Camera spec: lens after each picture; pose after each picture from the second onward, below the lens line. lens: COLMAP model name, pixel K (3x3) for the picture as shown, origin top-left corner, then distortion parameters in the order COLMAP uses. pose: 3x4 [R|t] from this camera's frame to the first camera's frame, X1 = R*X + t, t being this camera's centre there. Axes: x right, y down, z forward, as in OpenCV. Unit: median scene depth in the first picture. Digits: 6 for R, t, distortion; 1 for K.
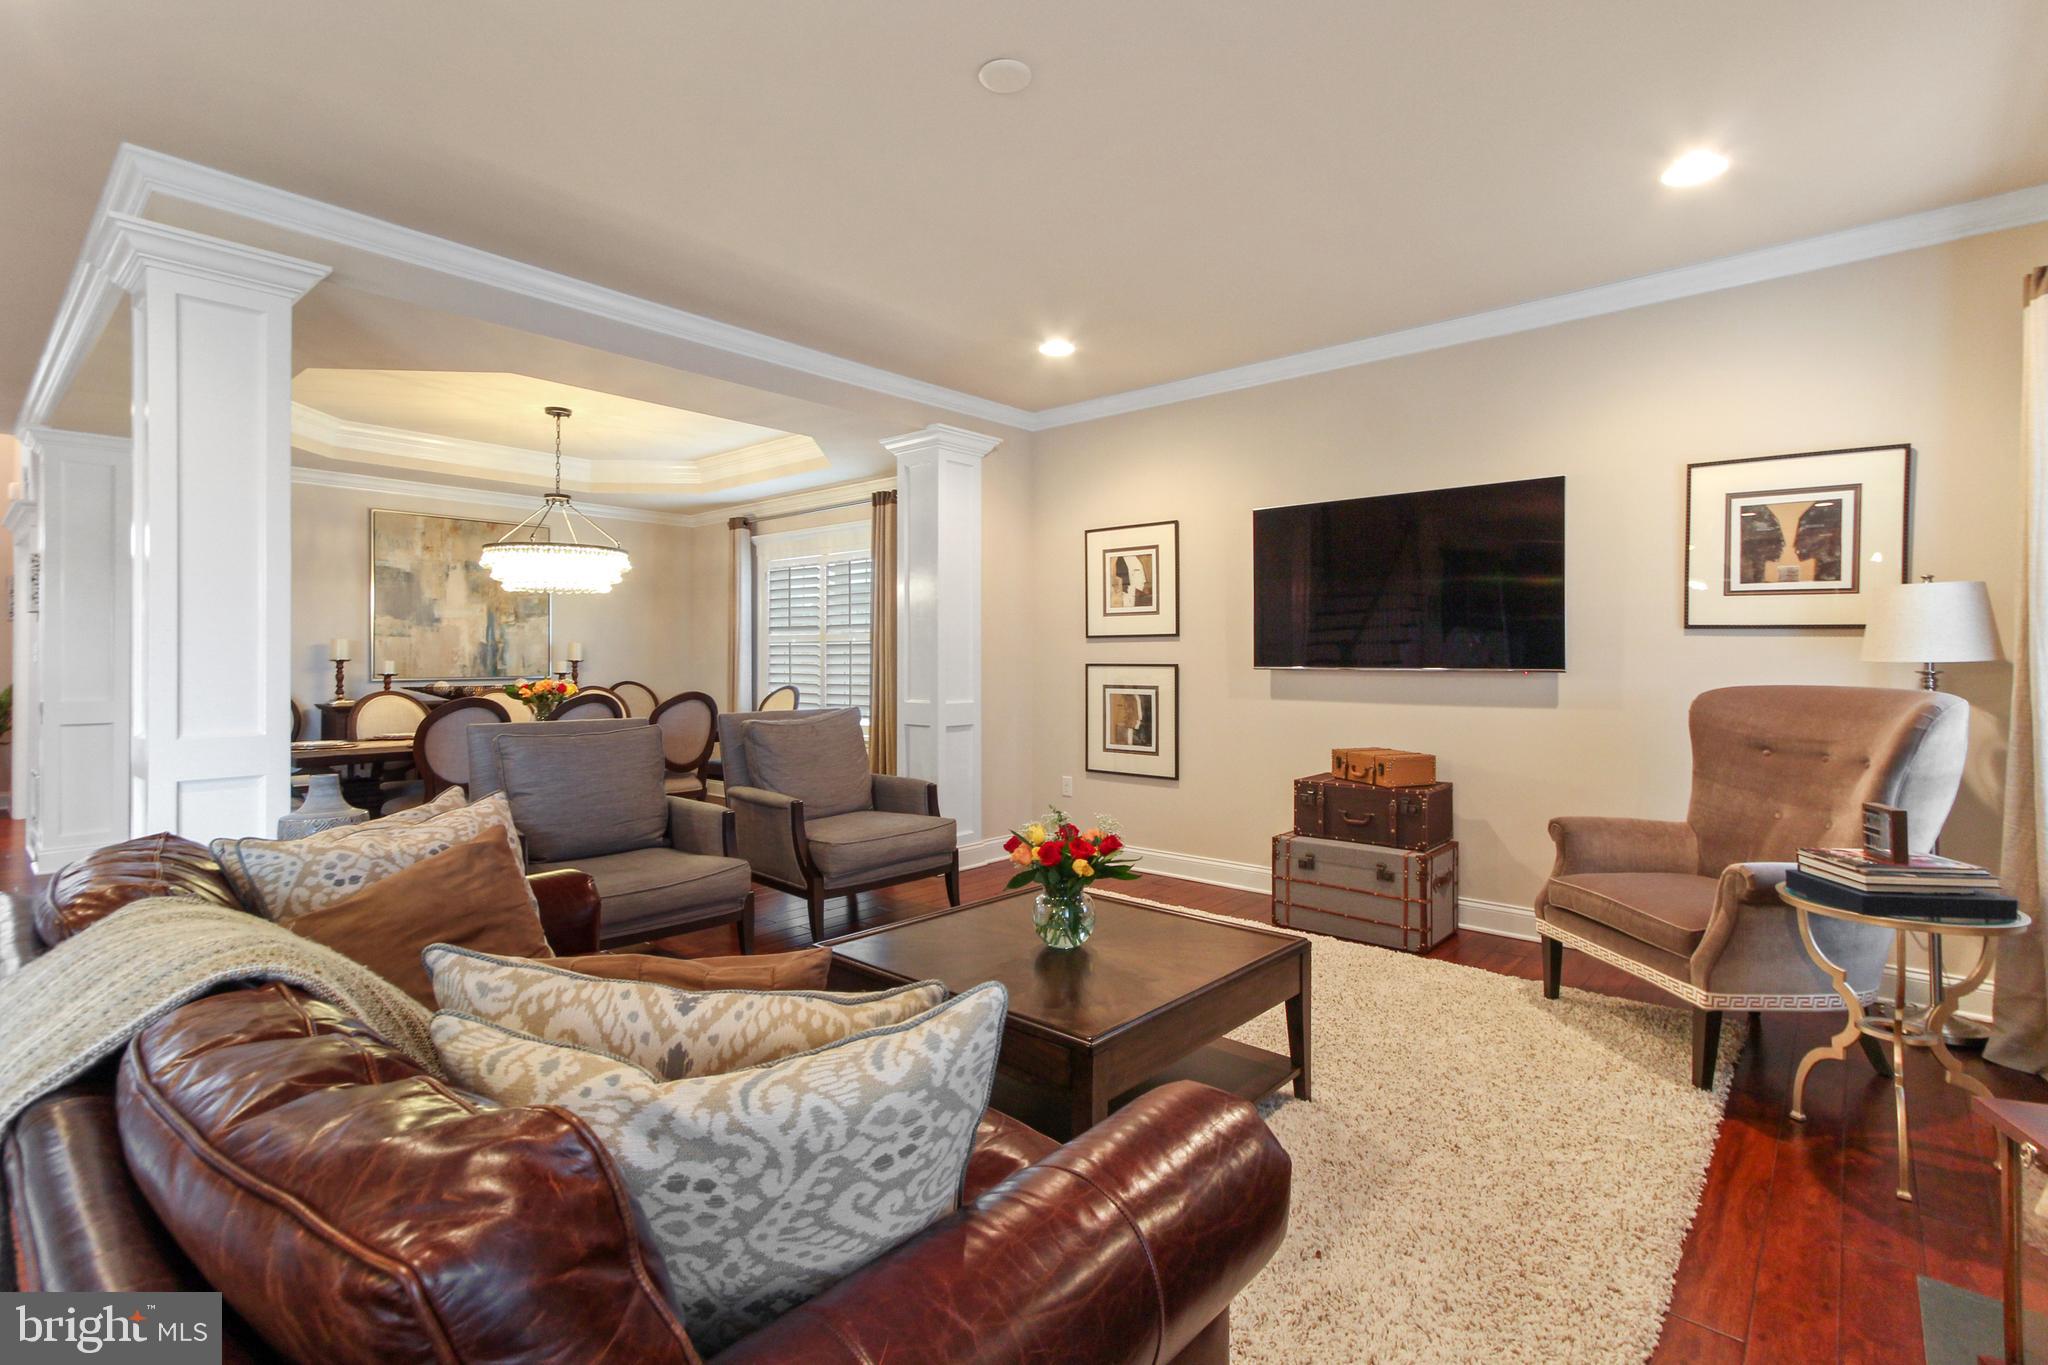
lens RADIAL K [[960.2, 0, 1022.3], [0, 960.2, 648.0], [0, 0, 1]] dist [0.000304, 0.001073]
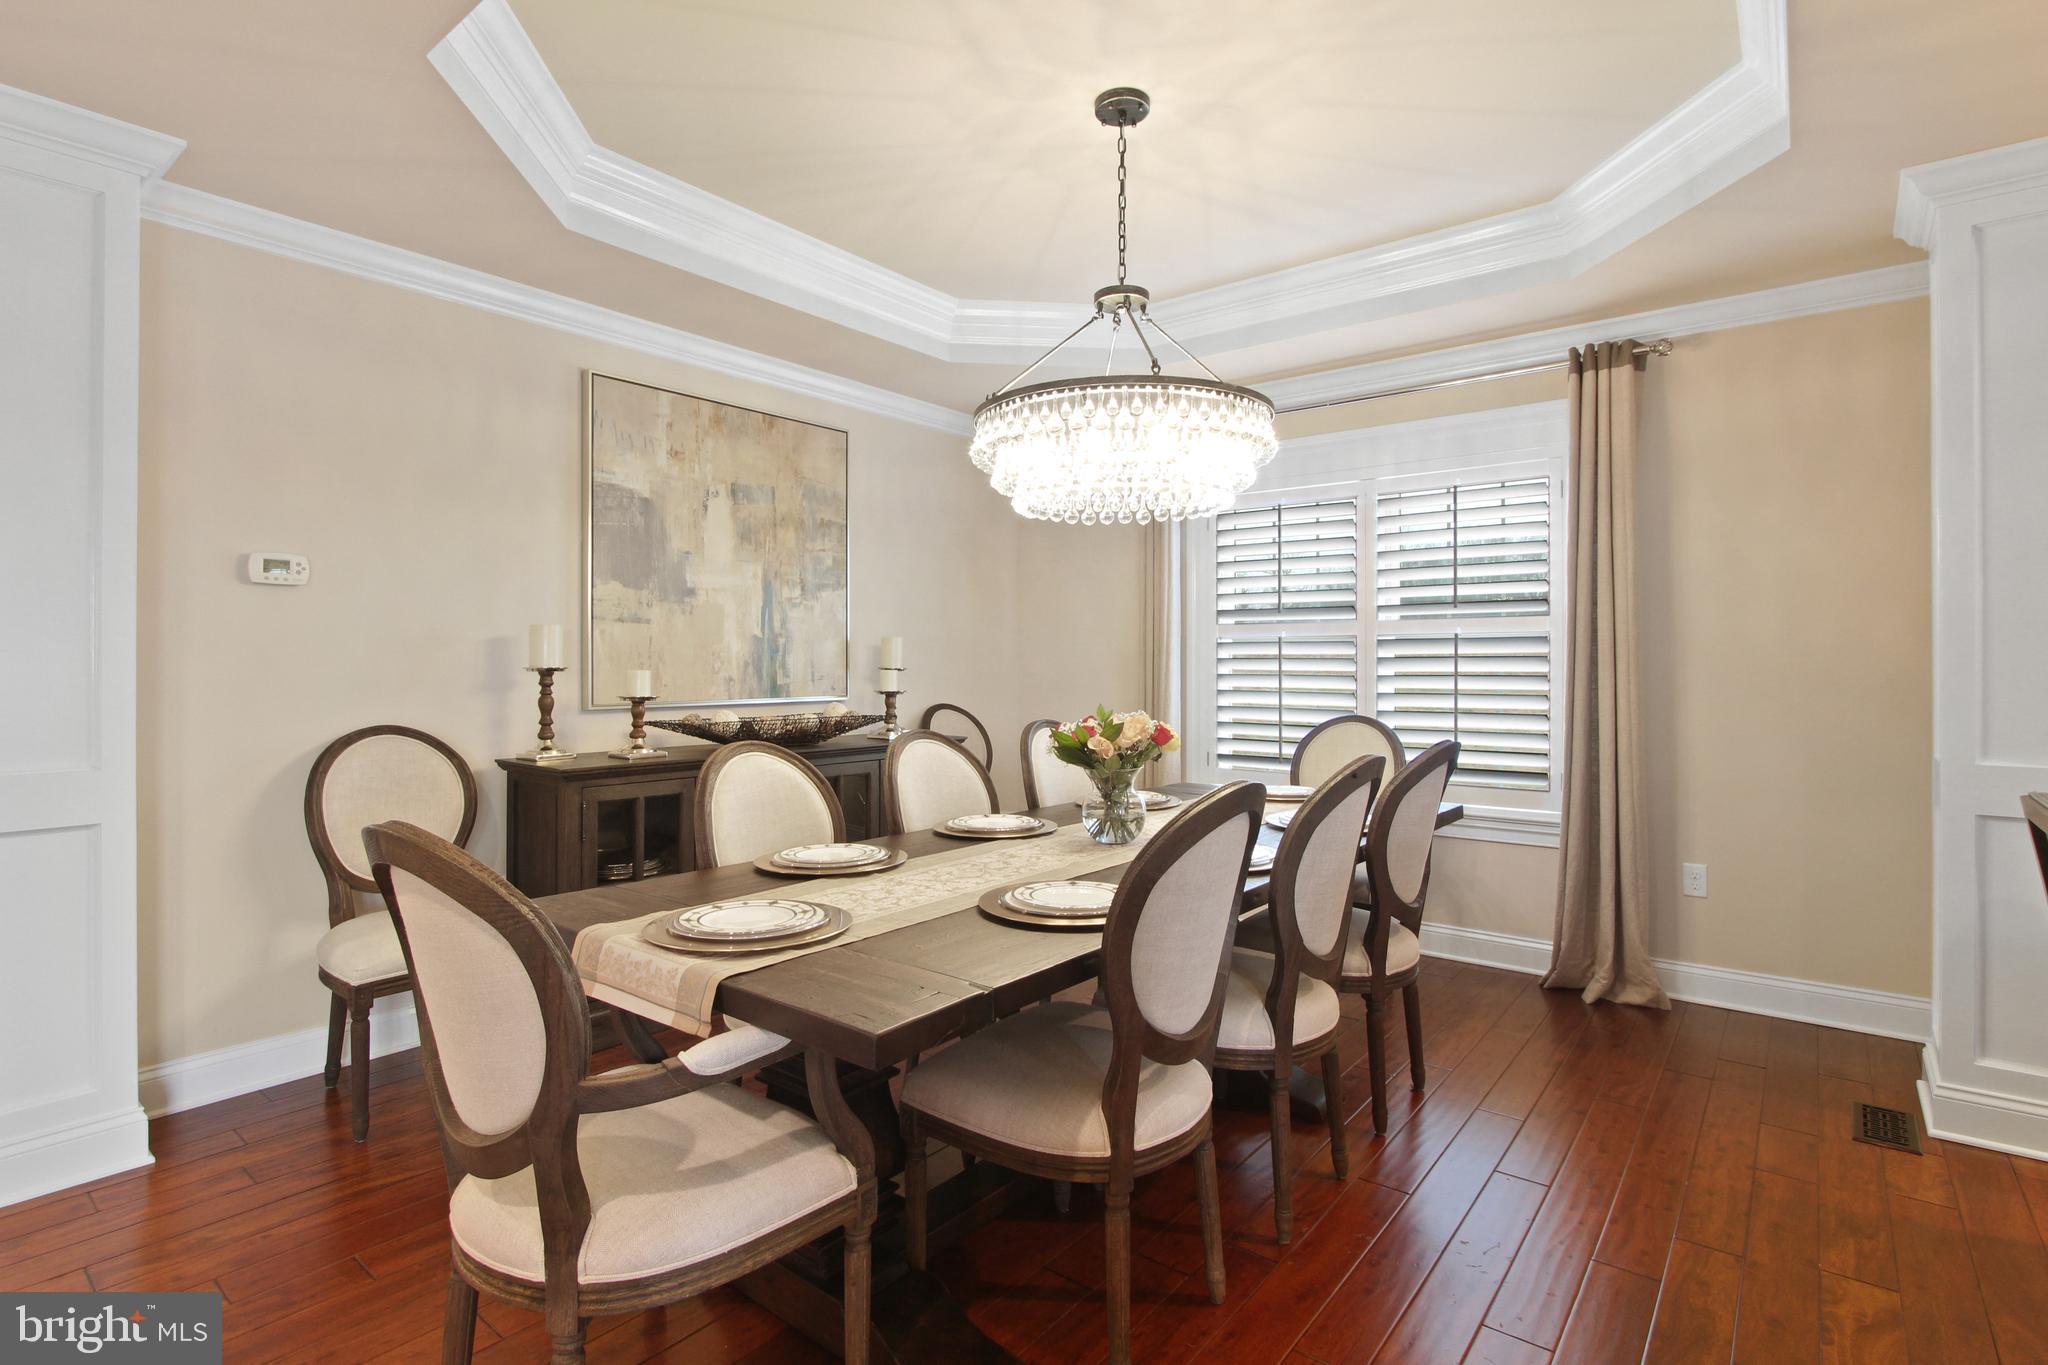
lens RADIAL K [[1004.0, 0, 1027.7], [0, 1004.0, 659.5], [0, 0, 1]] dist [-0.000476, 0.000198]
pose [[0.998887, -0.003297, 0.047044, -0.416762], [0.003027, 0.999979, 0.005805, 0.004785], [-0.047062, -0.005656, 0.998876, 0.408323]]
